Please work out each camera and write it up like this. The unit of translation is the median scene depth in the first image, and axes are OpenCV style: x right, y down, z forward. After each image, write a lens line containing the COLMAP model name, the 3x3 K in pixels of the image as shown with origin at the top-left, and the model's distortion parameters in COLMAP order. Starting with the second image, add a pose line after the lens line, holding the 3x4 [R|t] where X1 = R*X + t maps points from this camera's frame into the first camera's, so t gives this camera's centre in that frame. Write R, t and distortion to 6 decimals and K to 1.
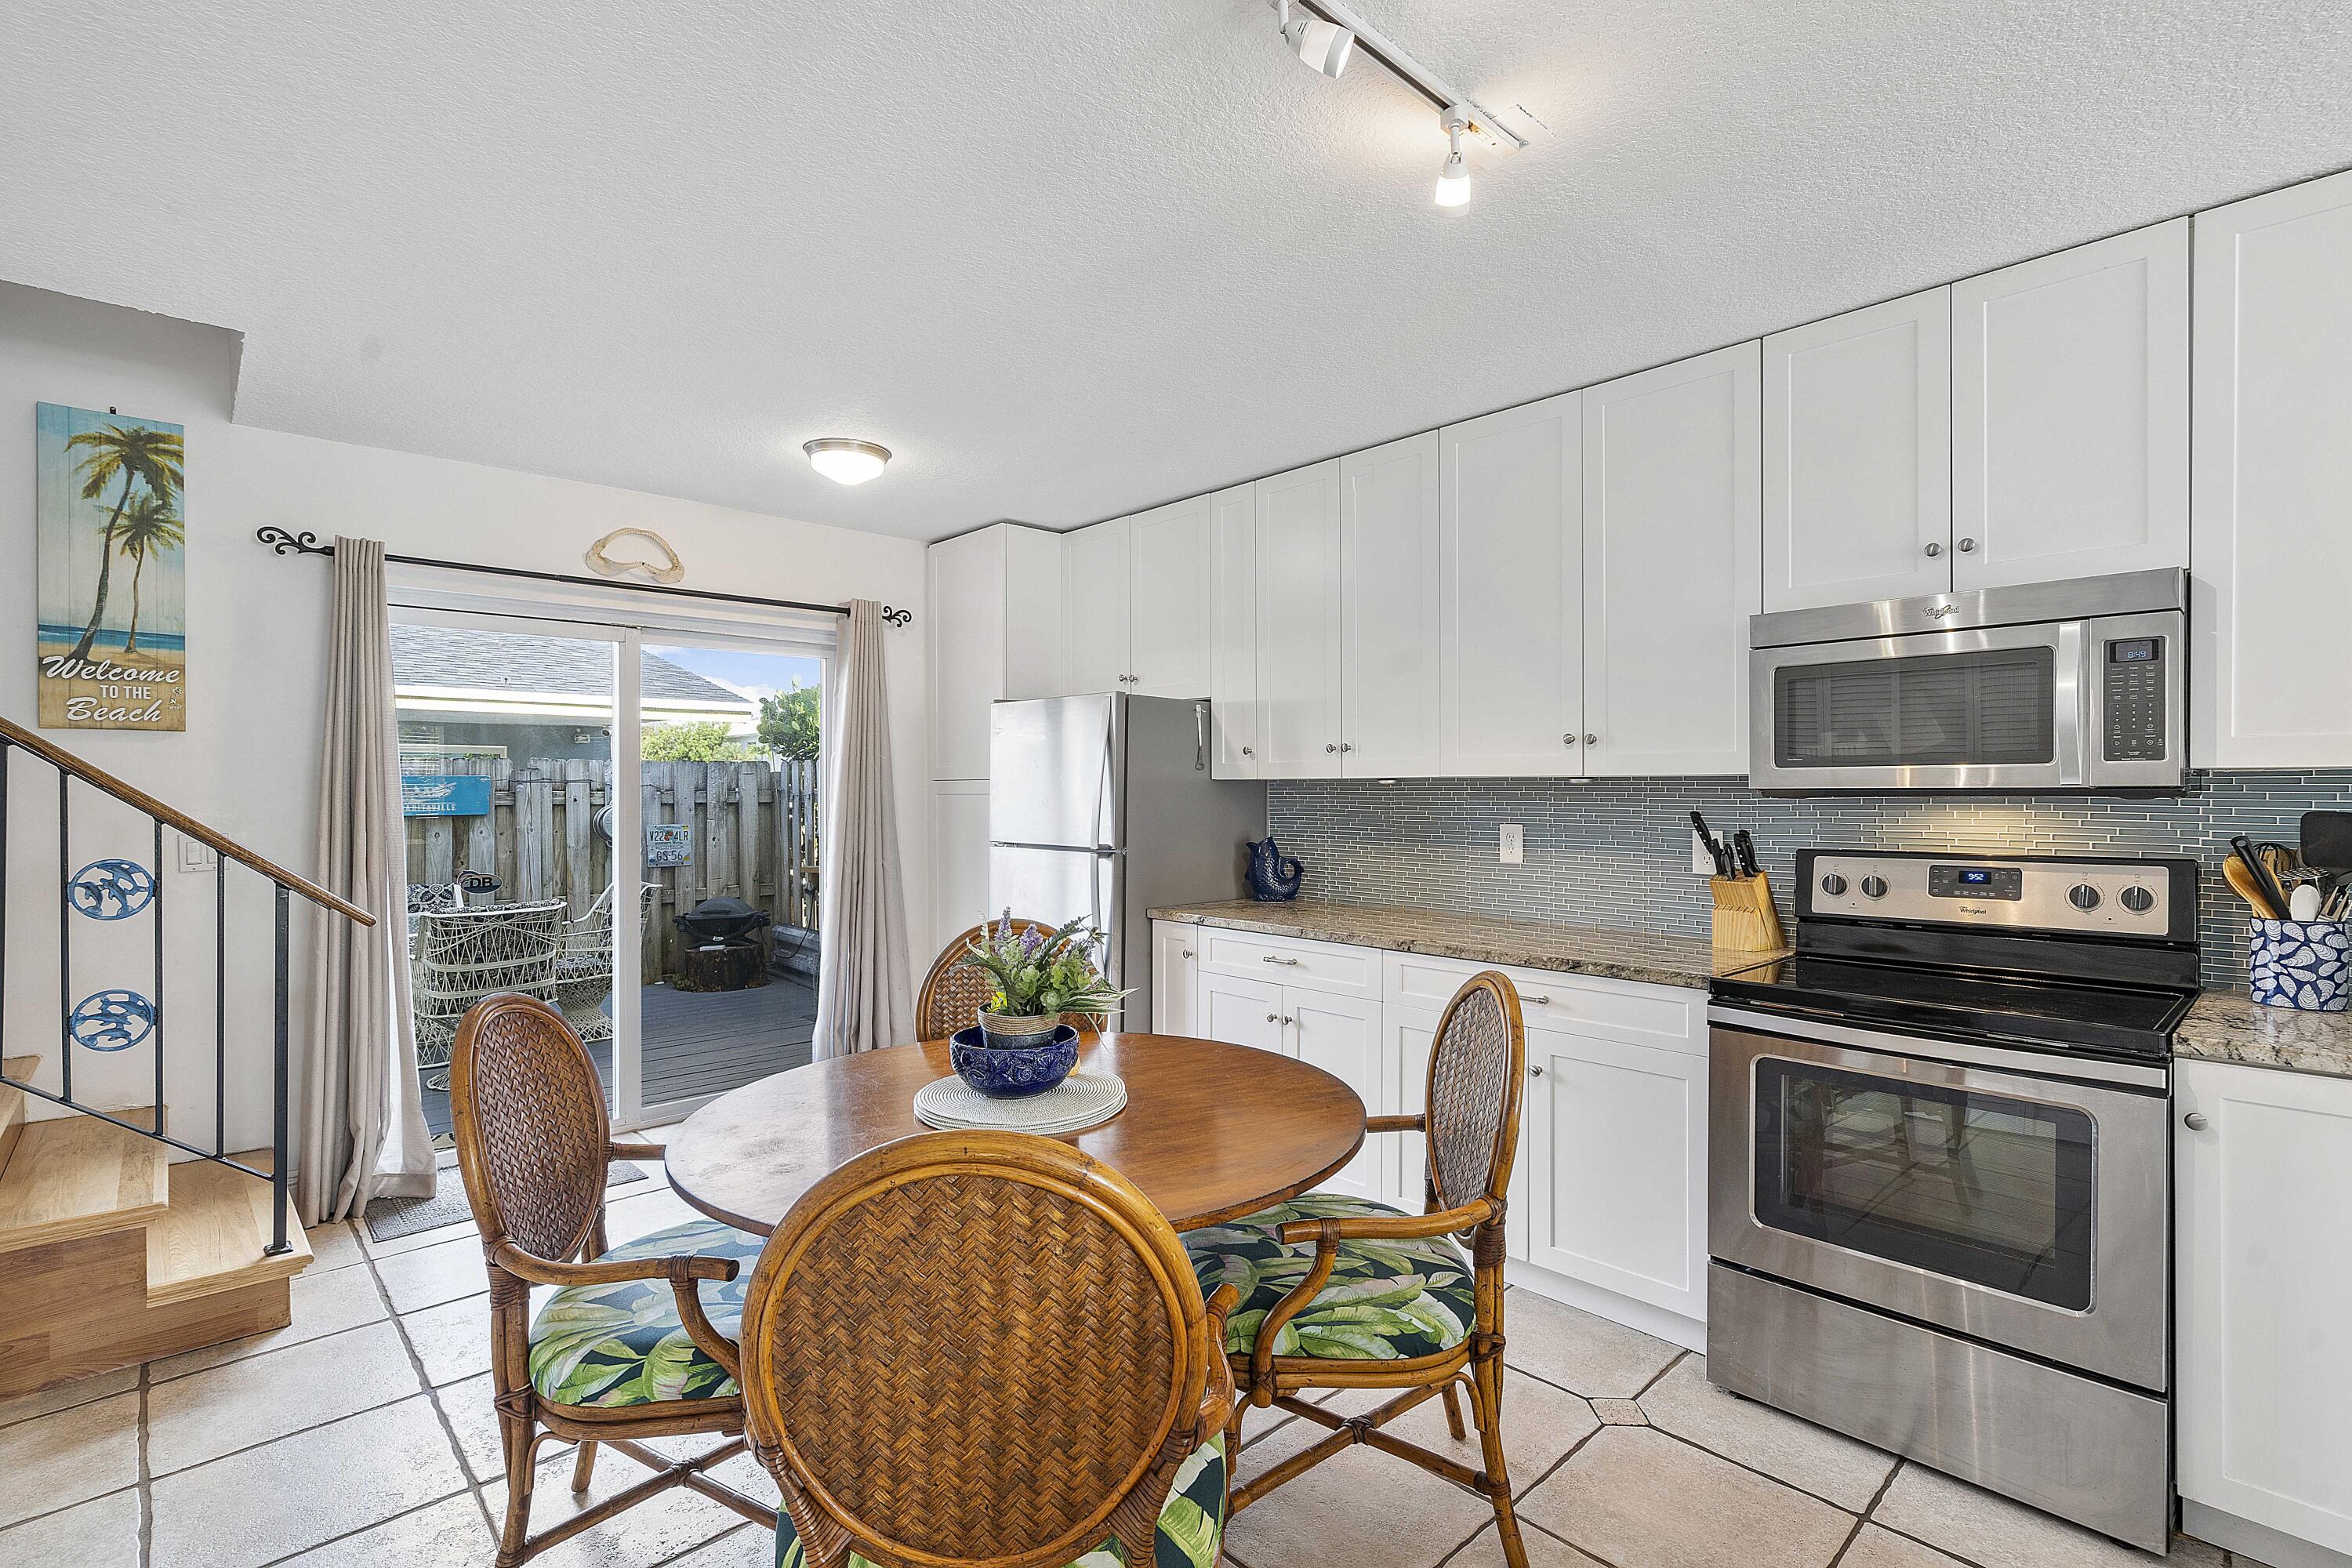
lens RADIAL K [[1106.2, 0, 1184.4], [0, 1106.2, 790.7], [0, 0, 1]] dist [-0.002165, 0.001496]
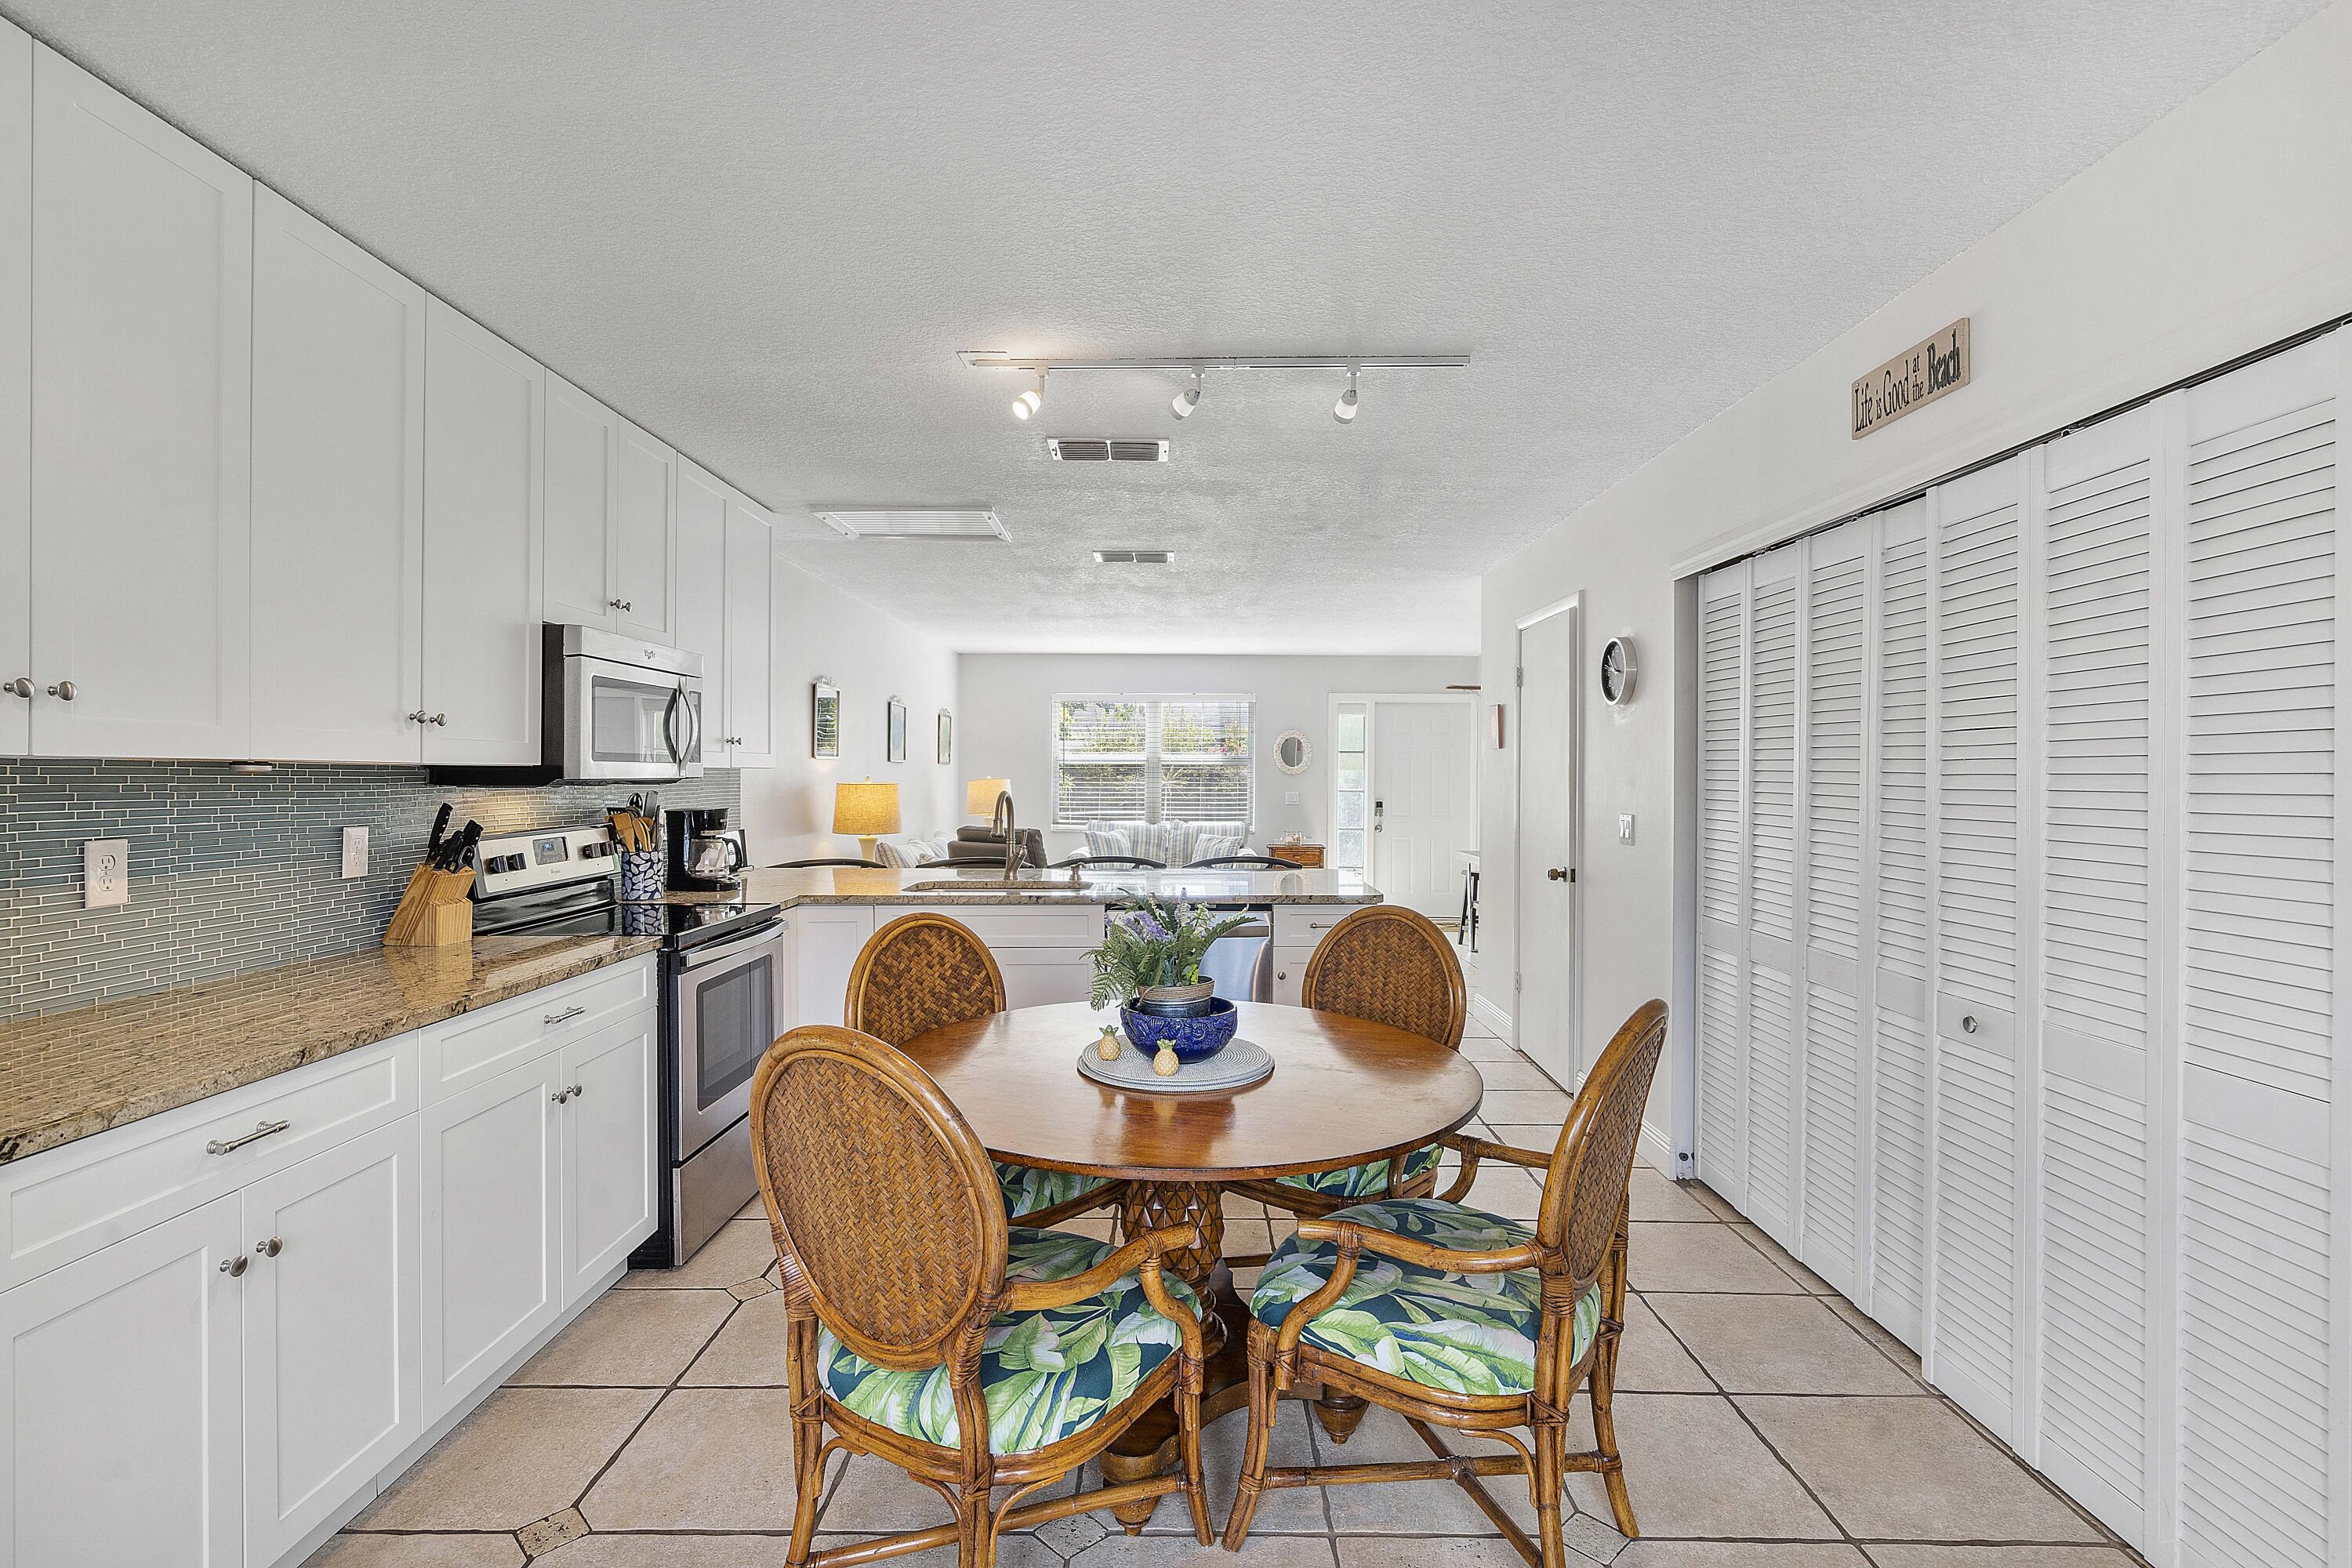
lens RADIAL K [[1106.2, 0, 1181.3], [0, 1106.2, 777.6], [0, 0, 1]] dist [-0.002165, 0.001496]
pose [[-0.732282, -0.004007, 0.680990, -0.555625], [-0.003625, 0.999991, 0.001986, -0.006274], [-0.680992, -0.001014, -0.732290, 1.111799]]
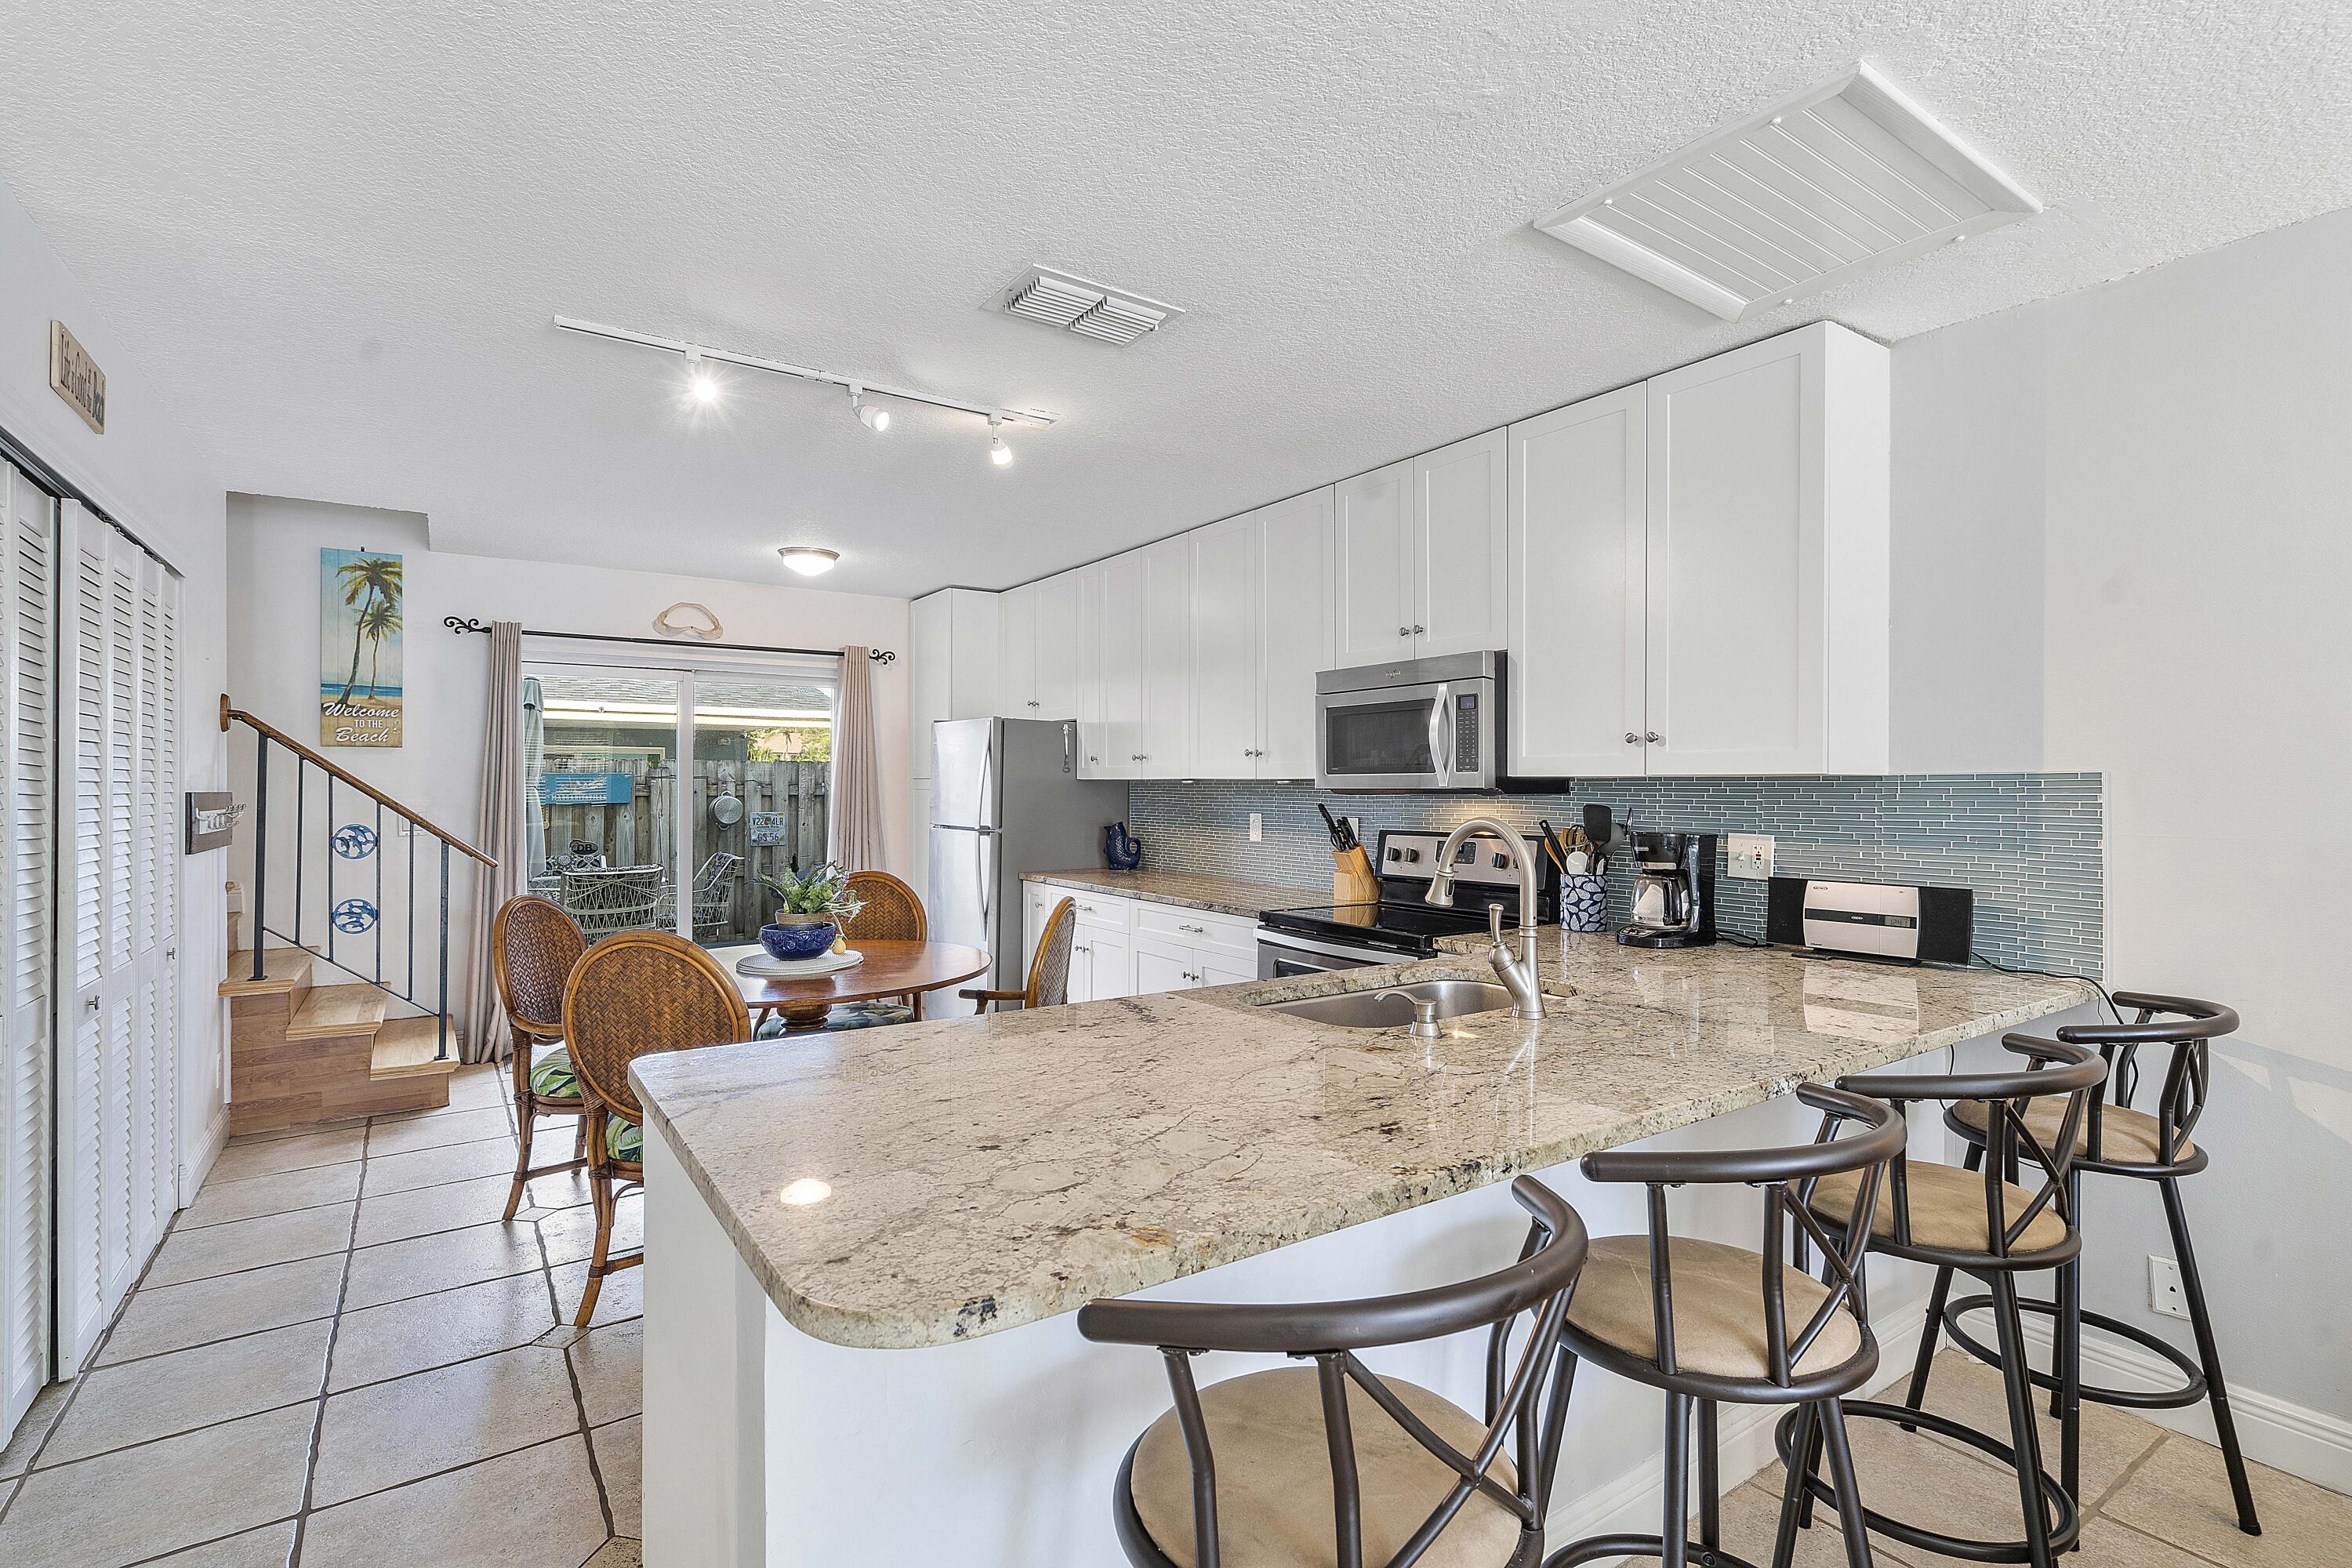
lens RADIAL K [[1106.2, 0, 1180.3], [0, 1106.2, 782.2], [0, 0, 1]] dist [-0.002165, 0.001496]
pose [[0.988658, 0.003556, -0.150140, 0.437041], [-0.004047, 0.999987, -0.002960, -0.003756], [0.150128, 0.003534, 0.988660, -0.399420]]
